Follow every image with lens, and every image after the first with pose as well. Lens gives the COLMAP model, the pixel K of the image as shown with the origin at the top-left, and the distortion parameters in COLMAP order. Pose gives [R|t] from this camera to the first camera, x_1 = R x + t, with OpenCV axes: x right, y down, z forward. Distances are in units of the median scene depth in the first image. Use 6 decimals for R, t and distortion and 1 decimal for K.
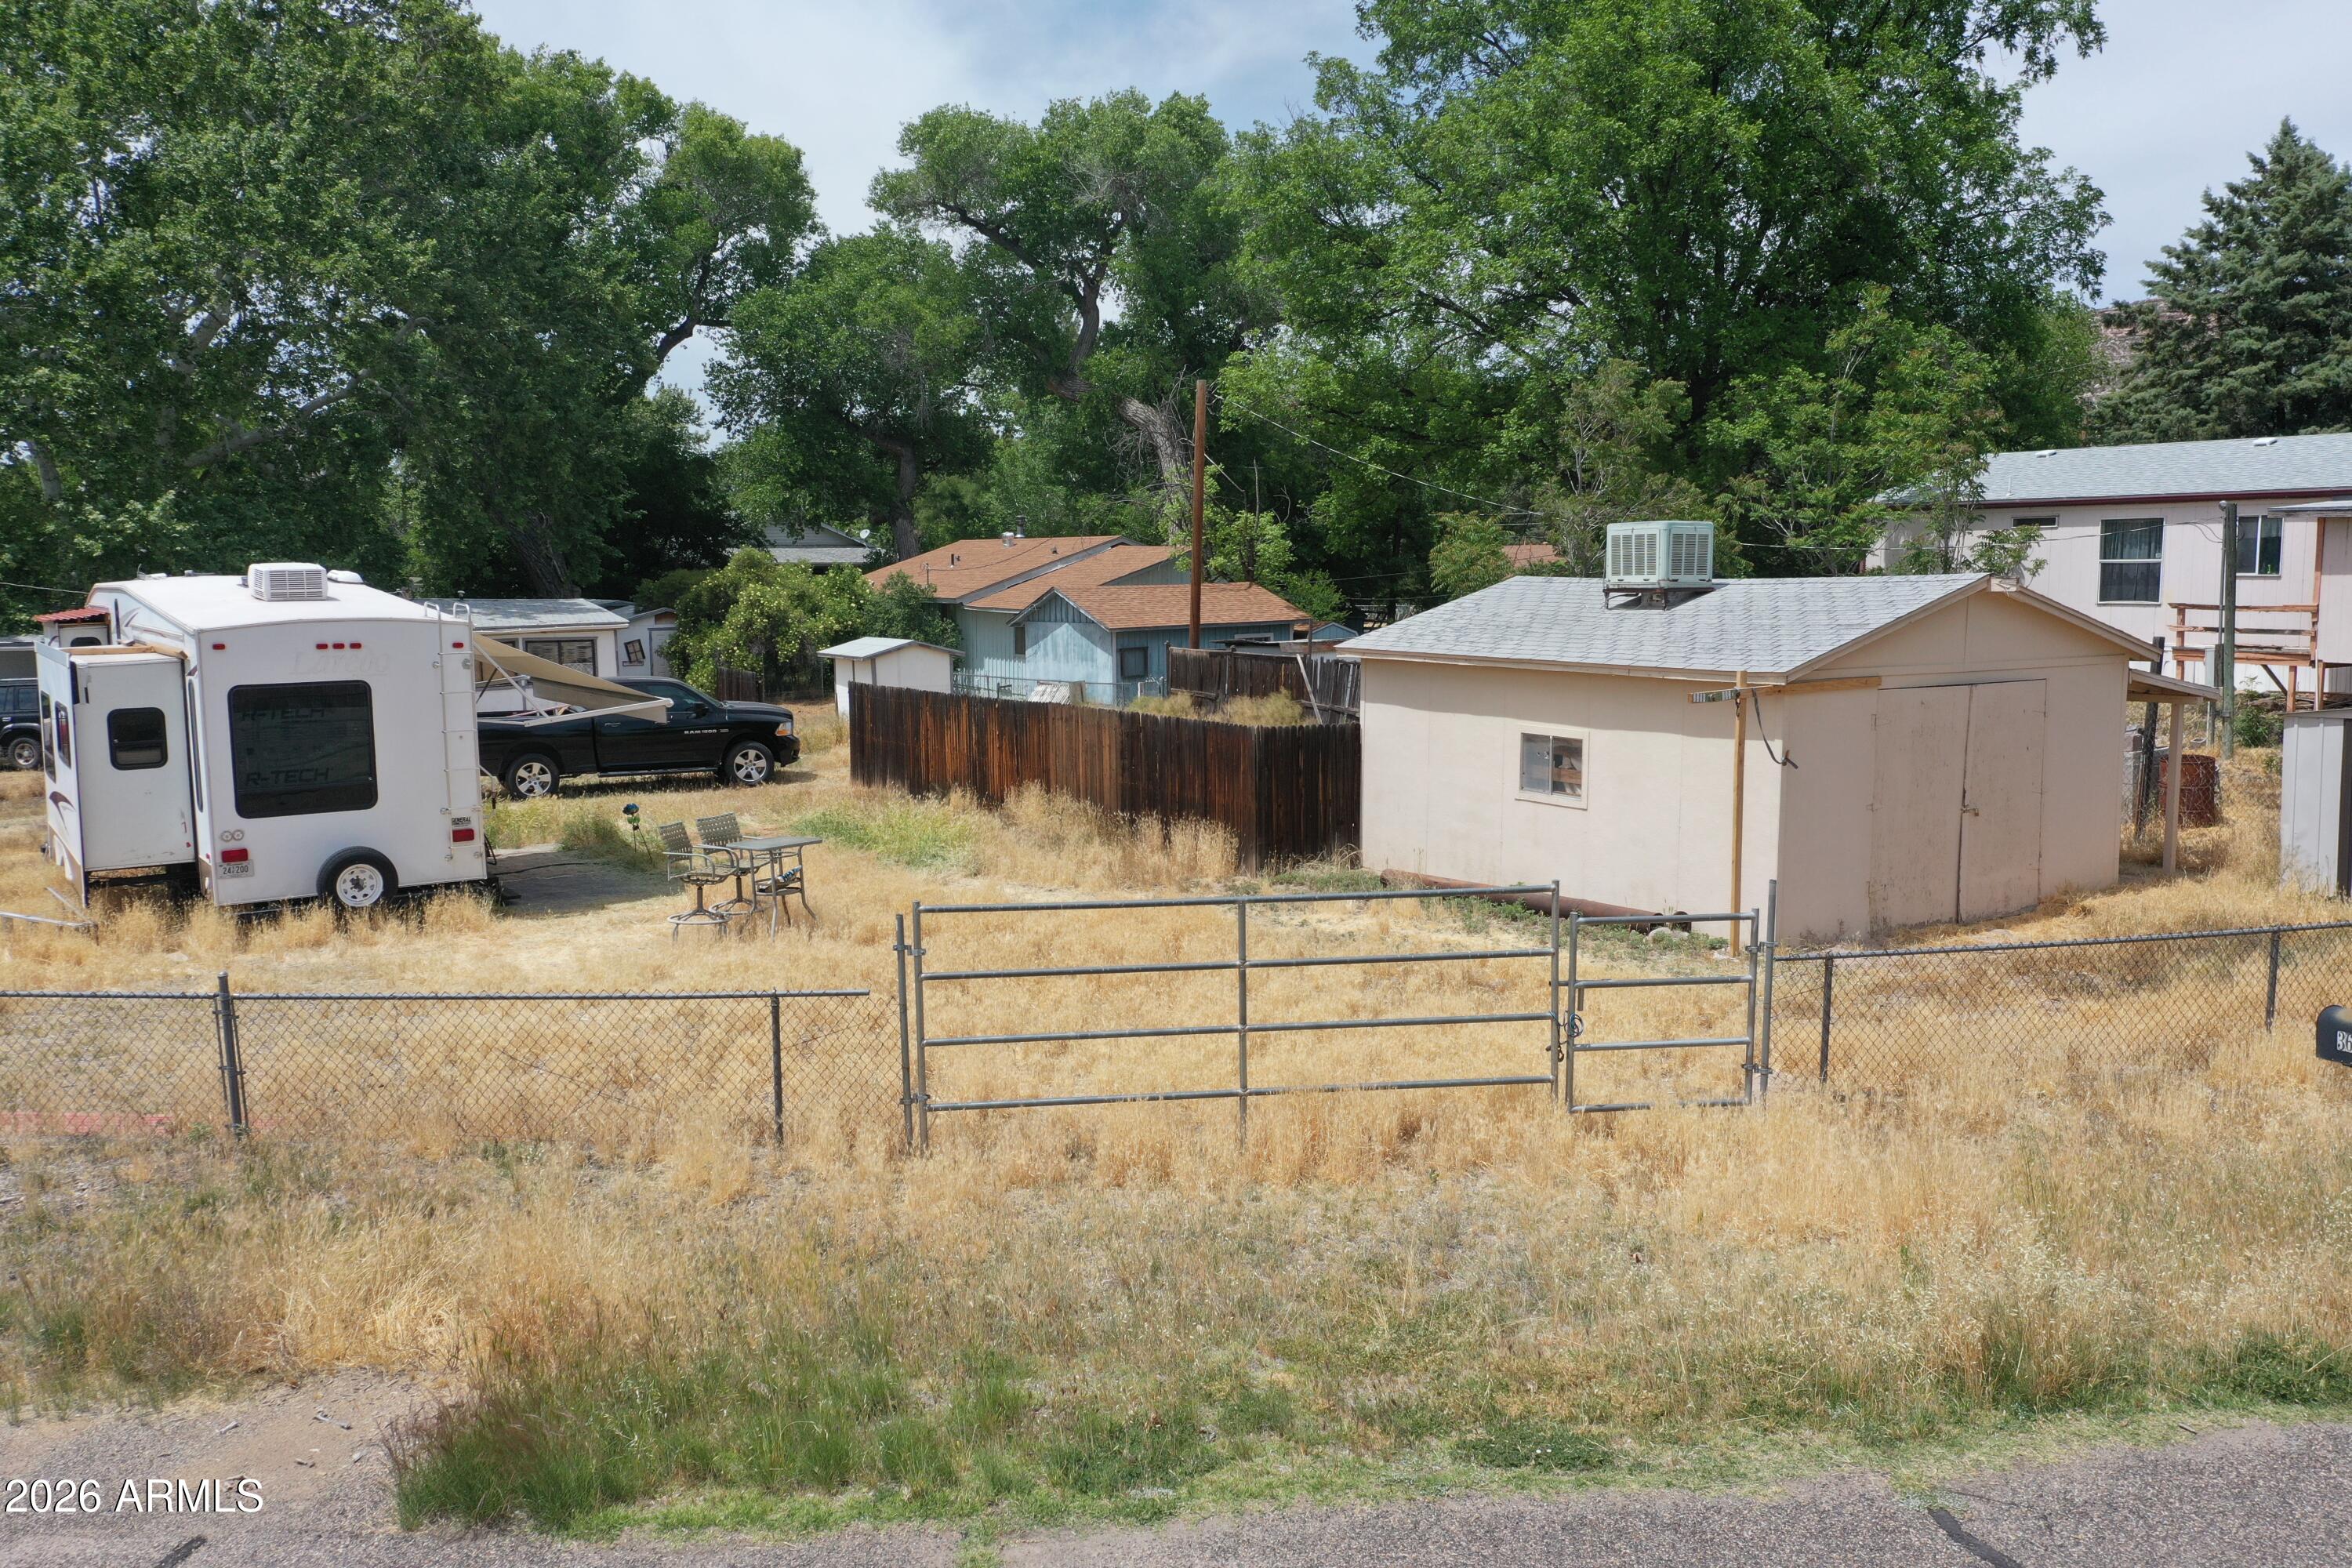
lens RADIAL K [[1856.3, 0, 1166.9], [0, 1856.3, 787.7], [0, 0, 1]] dist [0.003908, 0.001169]
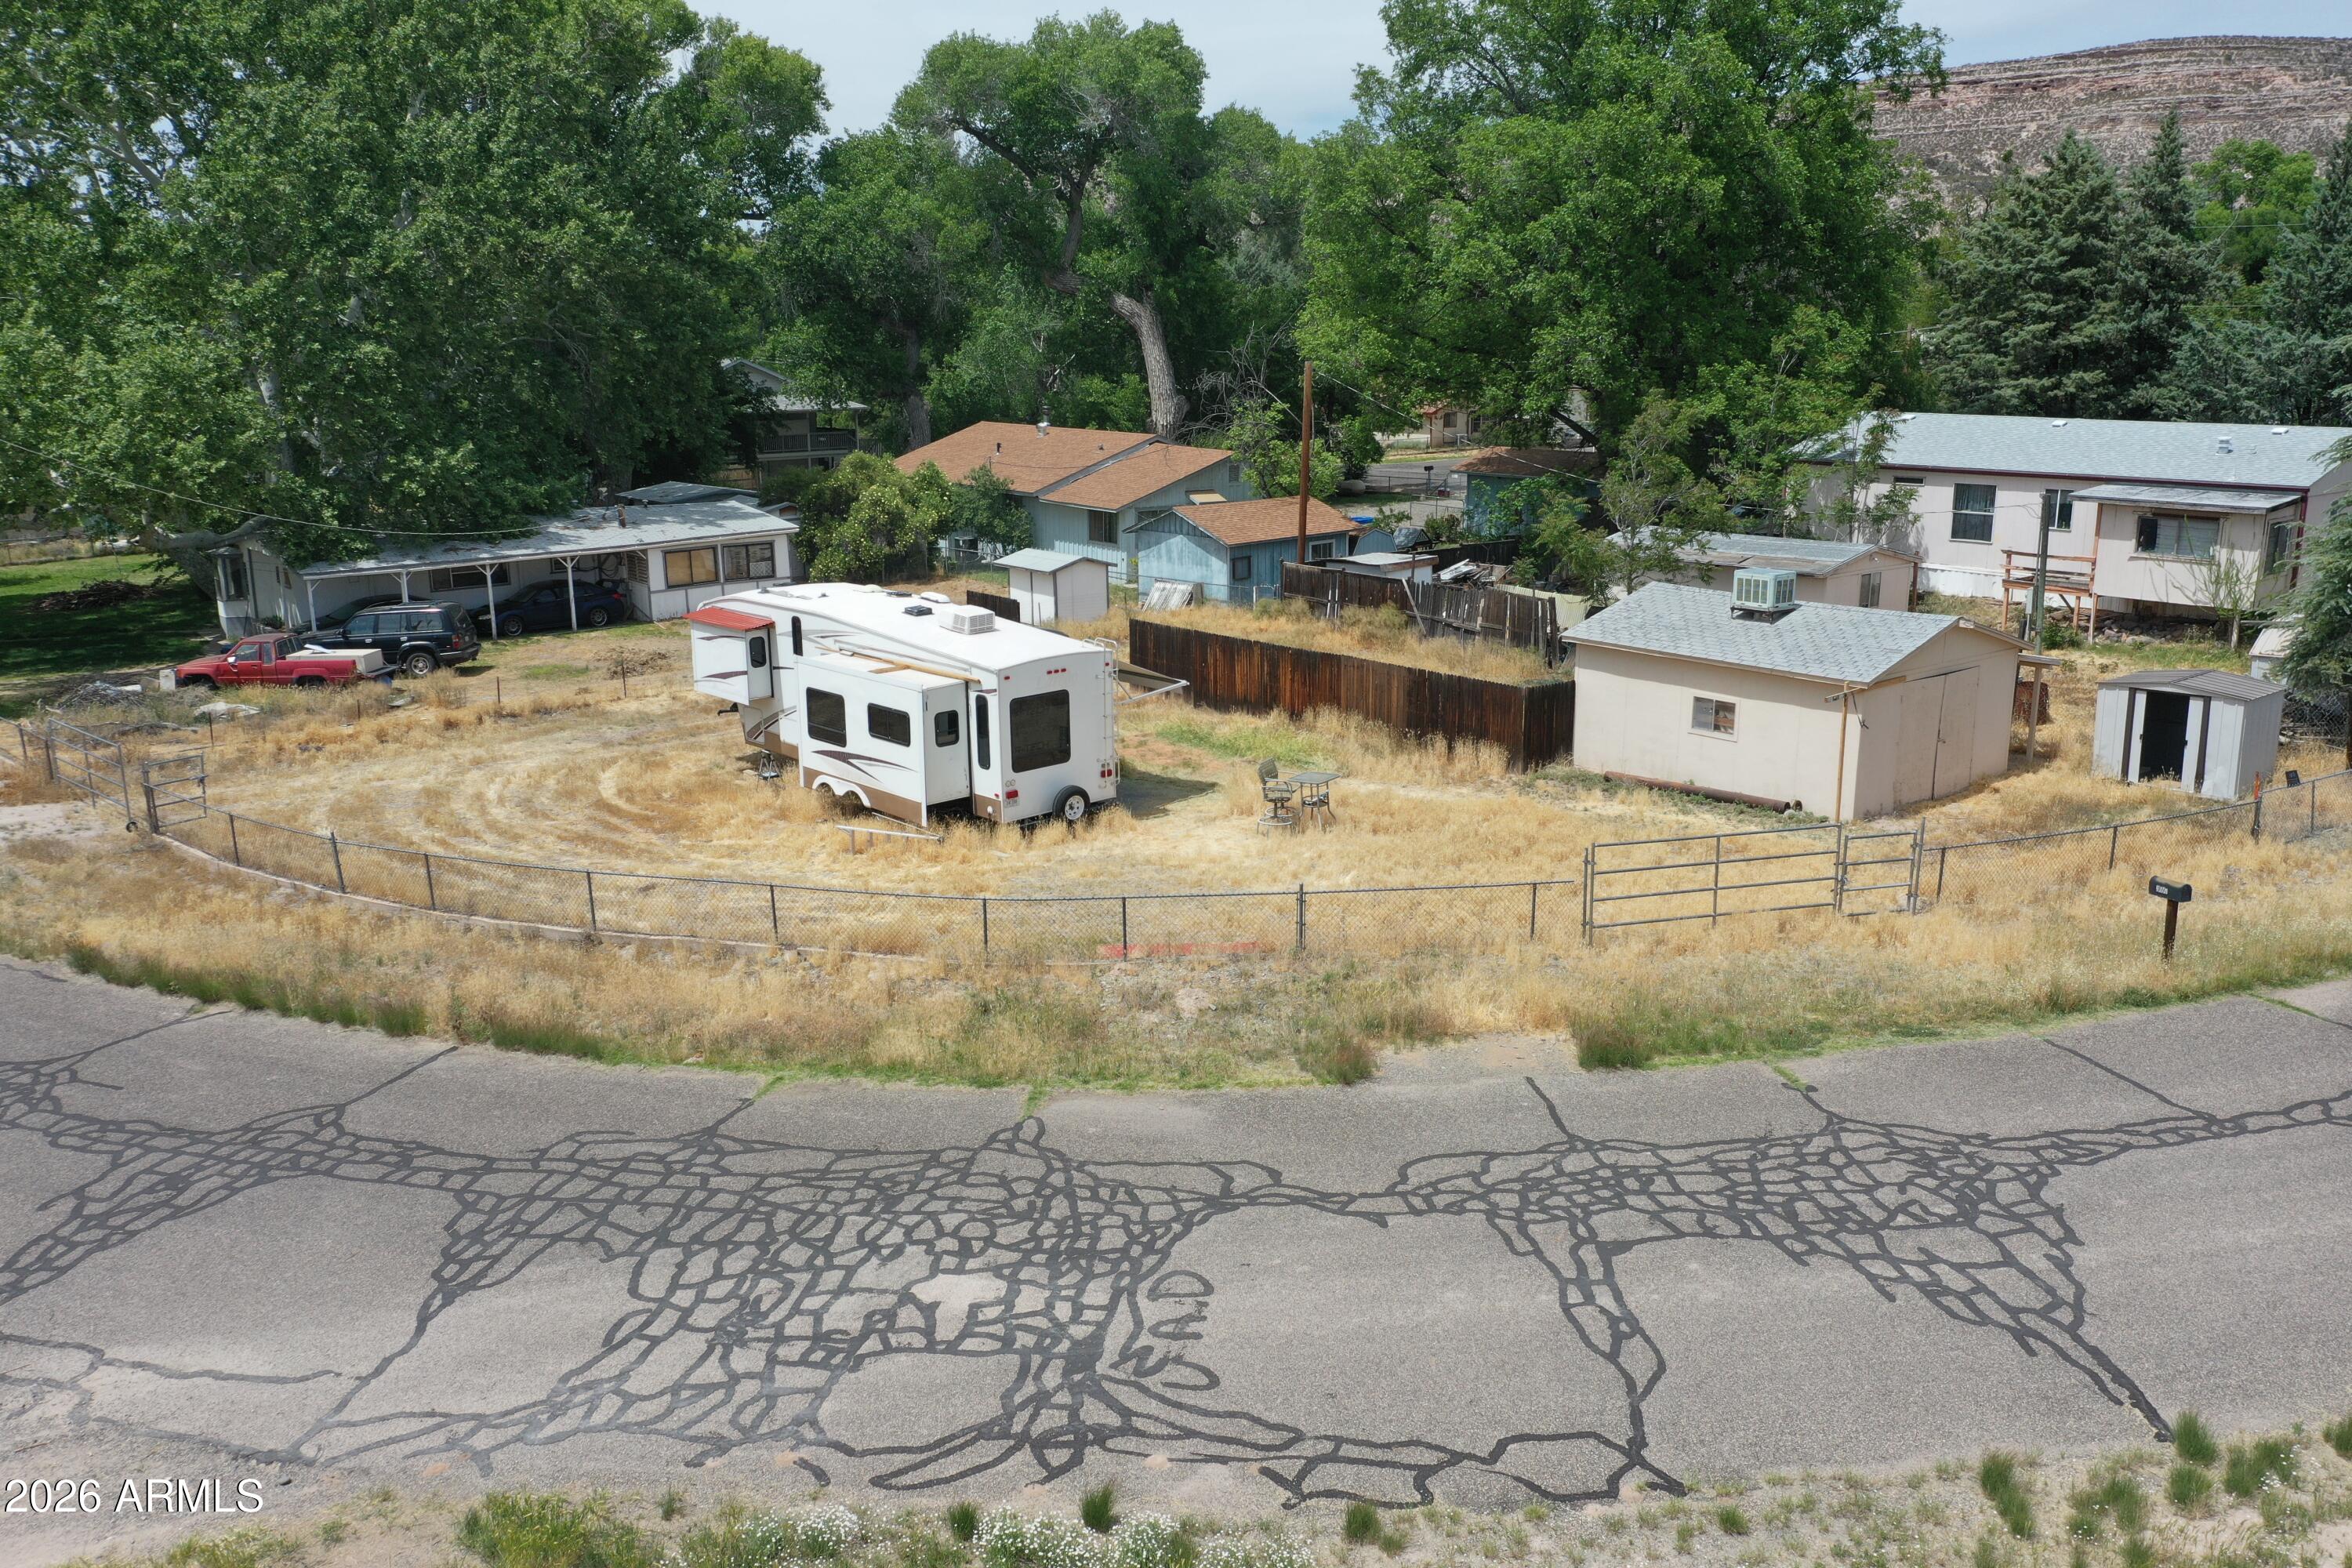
lens RADIAL K [[1856.3, 0, 1166.9], [0, 1856.3, 787.7], [0, 0, 1]] dist [0.003908, 0.001169]
pose [[0.992083, -0.032093, 0.121418, -0.310421], [0.017040, 0.992256, 0.123039, -0.100028], [-0.124426, -0.119996, 0.984946, -0.409328]]
